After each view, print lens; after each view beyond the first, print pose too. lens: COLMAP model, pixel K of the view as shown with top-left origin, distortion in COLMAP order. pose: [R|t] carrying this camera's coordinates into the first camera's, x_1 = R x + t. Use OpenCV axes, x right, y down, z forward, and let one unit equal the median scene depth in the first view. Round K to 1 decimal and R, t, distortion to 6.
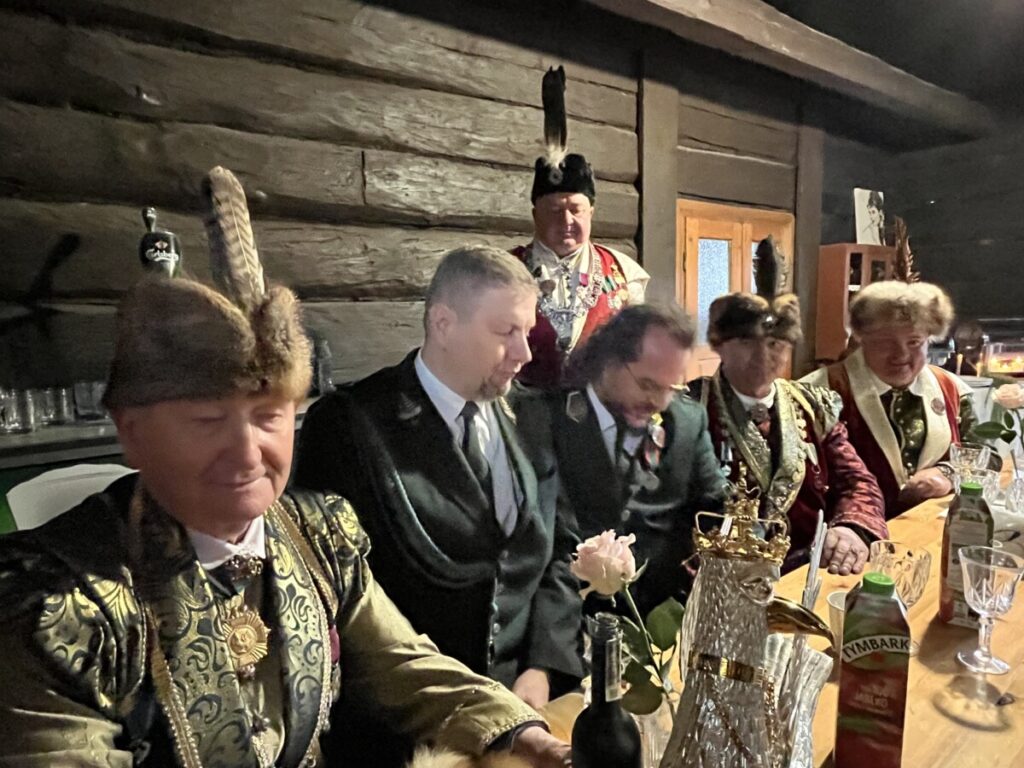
lens RADIAL K [[573.8, 0, 525.2], [0, 573.8, 362.4], [0, 0, 1]] dist [-0.000324, -0.002393]
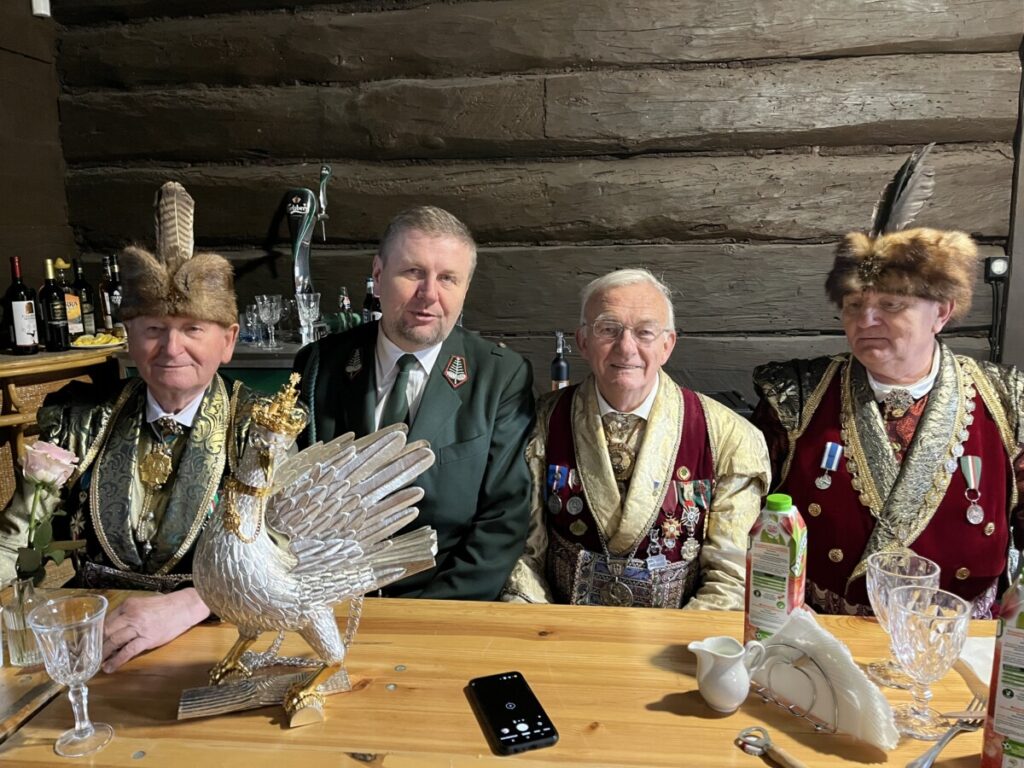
lens RADIAL K [[790.2, 0, 510.7], [0, 790.2, 384.2], [0, 0, 1]] dist [0.009811, 0.004966]
pose [[0.762598, 0.108852, -0.637649, 0.503176], [-0.064484, 0.993622, 0.092499, -0.000667], [0.643651, -0.029422, 0.764753, -0.001198]]
